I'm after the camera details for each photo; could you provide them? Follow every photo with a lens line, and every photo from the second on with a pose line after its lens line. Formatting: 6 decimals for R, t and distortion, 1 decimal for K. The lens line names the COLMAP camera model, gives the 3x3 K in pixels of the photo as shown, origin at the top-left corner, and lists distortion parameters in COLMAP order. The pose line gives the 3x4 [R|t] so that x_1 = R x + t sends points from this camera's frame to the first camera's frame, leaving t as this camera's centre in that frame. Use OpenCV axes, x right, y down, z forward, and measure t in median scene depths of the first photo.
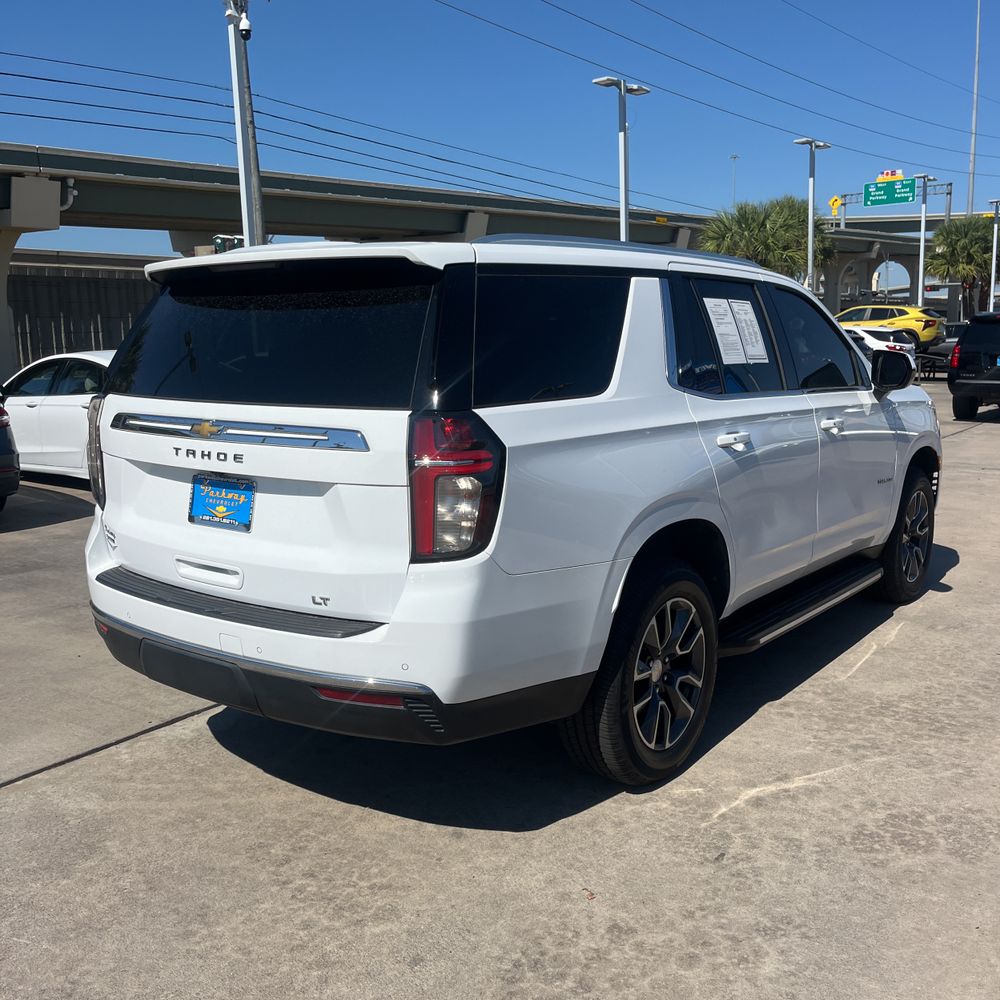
lens RADIAL K [[1028.2, 0, 493.2], [0, 1028.2, 500.0], [0, 0, 1]] dist [0.016281, 0.024777]
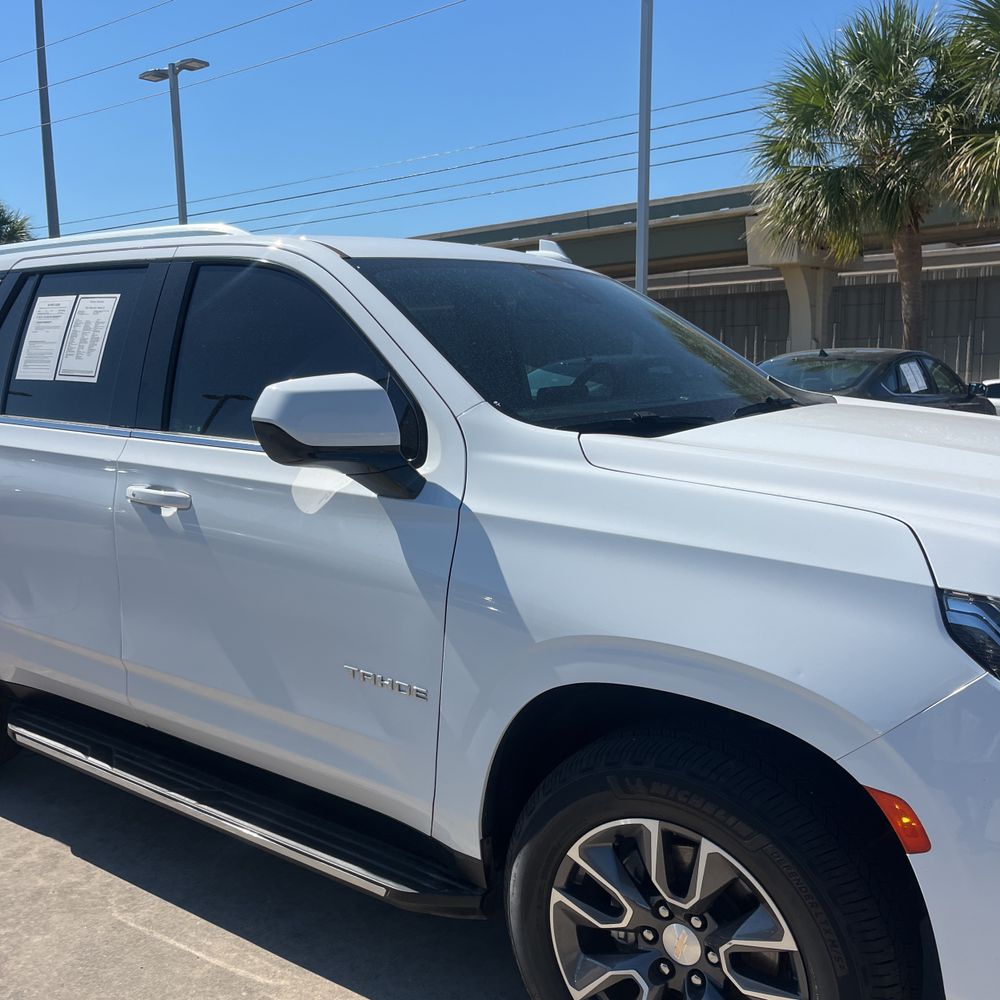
lens RADIAL K [[1016.5, 0, 500.0], [0, 1016.5, 500.0], [0, 0, 1]] dist [0.008954, 0.010240]
pose [[0.018998, 0.160362, -0.986875, 0.993500], [-0.143617, 0.977255, 0.156034, -0.209427], [0.989451, 0.138768, 0.041597, 1.298208]]
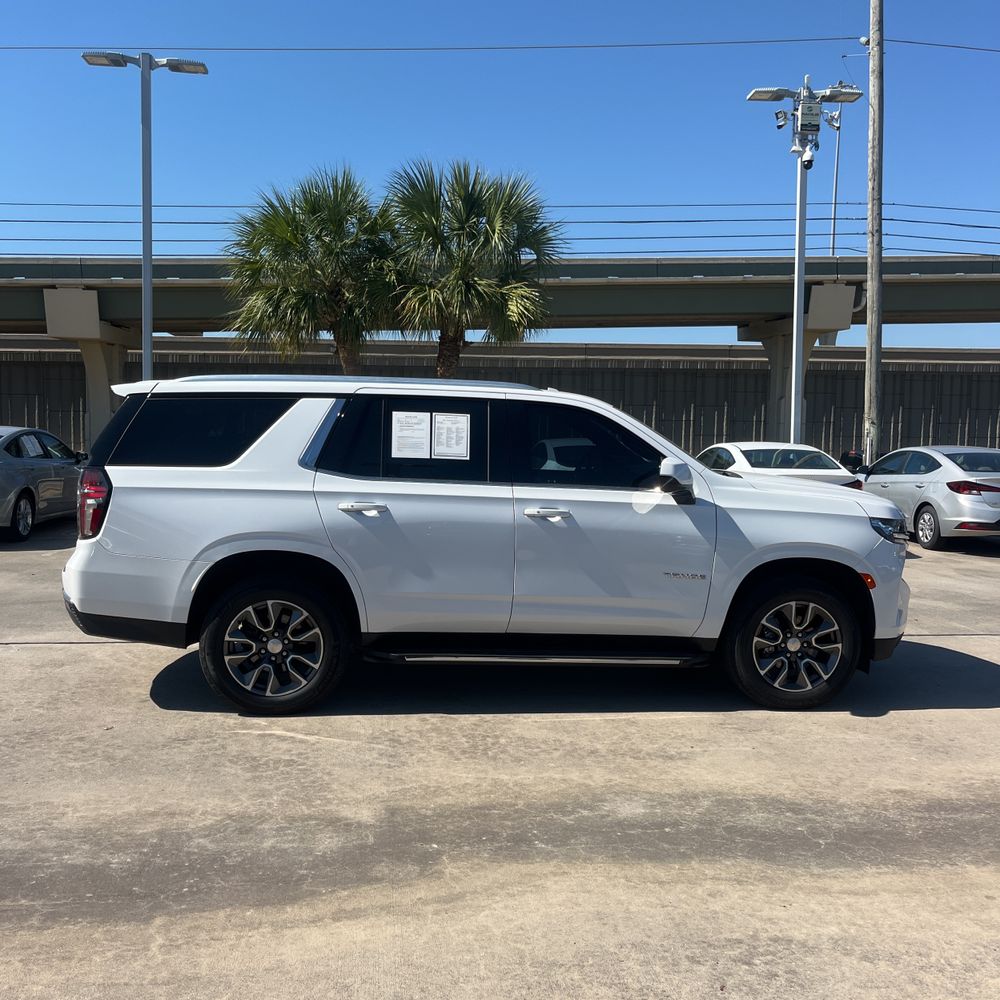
lens RADIAL K [[1022.1, 0, 500.0], [0, 1022.1, 500.0], [0, 0, 1]] dist [0.098995, -0.231380]
pose [[0.681701, 0.082192, -0.726999, 1.317146], [-0.143307, 0.989422, -0.022518, -0.059256], [0.717458, 0.119535, 0.686269, 0.125281]]
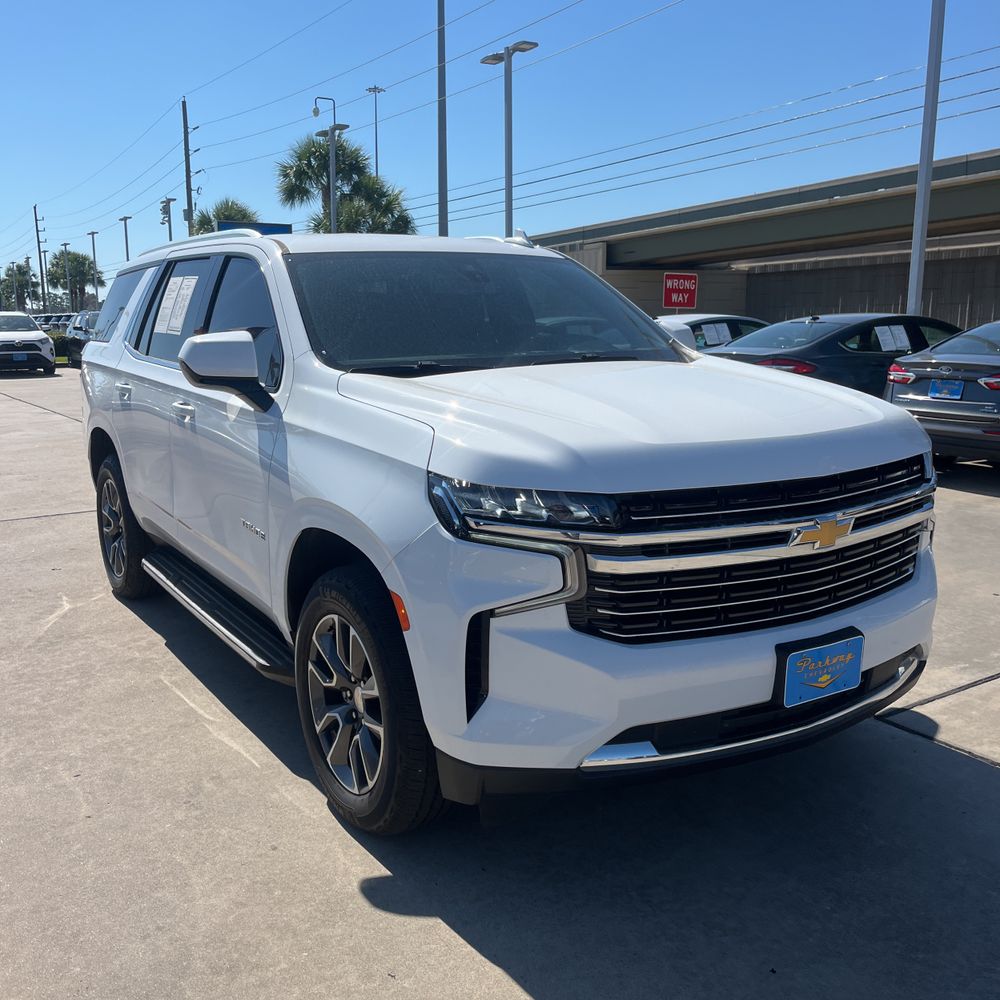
lens RADIAL K [[1016.5, 0, 500.0], [0, 1016.5, 500.0], [0, 0, 1]] dist [0.008954, 0.010240]
pose [[-0.340188, 0.184039, -0.922172, 1.181439], [-0.145605, 0.958525, 0.245007, -0.281858], [0.929016, 0.217621, -0.299282, 1.706818]]
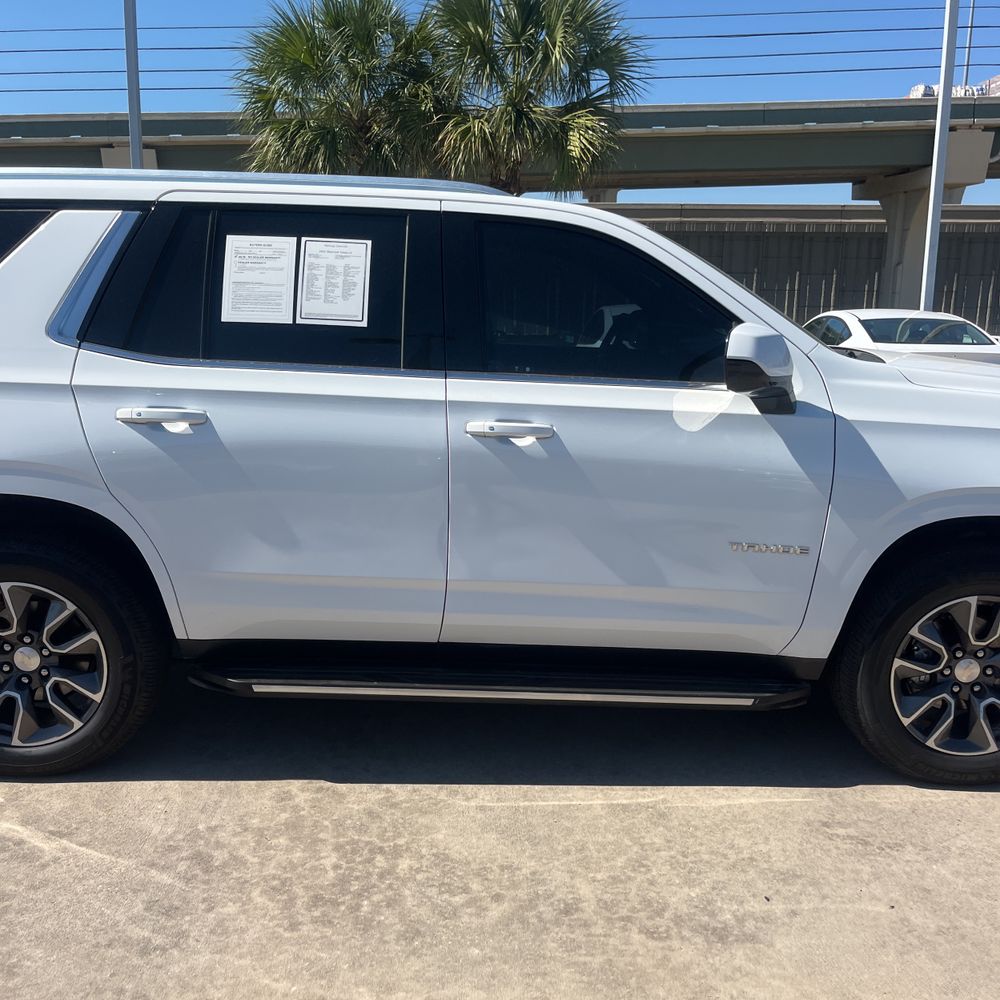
lens RADIAL K [[1019.0, 0, 504.0], [0, 1019.0, 507.8], [0, 0, 1]] dist [0.017684, 0.017822]
pose [[0.614496, 0.186397, -0.766584, 0.927628], [-0.150253, 0.981553, 0.118224, -0.112037], [0.774480, 0.042534, 0.631167, 0.656414]]
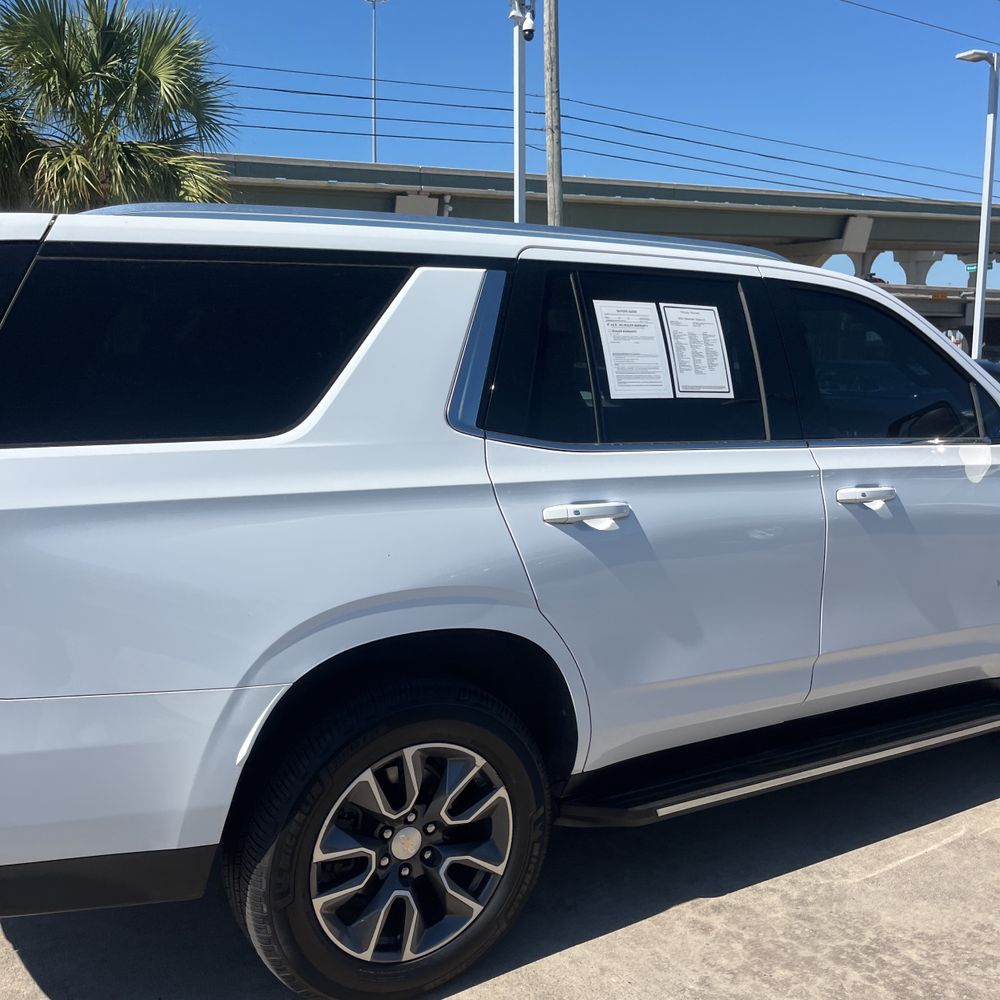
lens RADIAL K [[1016.9, 0, 478.0], [0, 1016.9, 510.7], [0, 0, 1]] dist [0.032487, -0.030848]
pose [[0.925708, 0.082498, -0.369131, 0.378159], [-0.081816, 0.996493, 0.017530, -0.060489], [0.369283, 0.013973, 0.929212, 0.335052]]
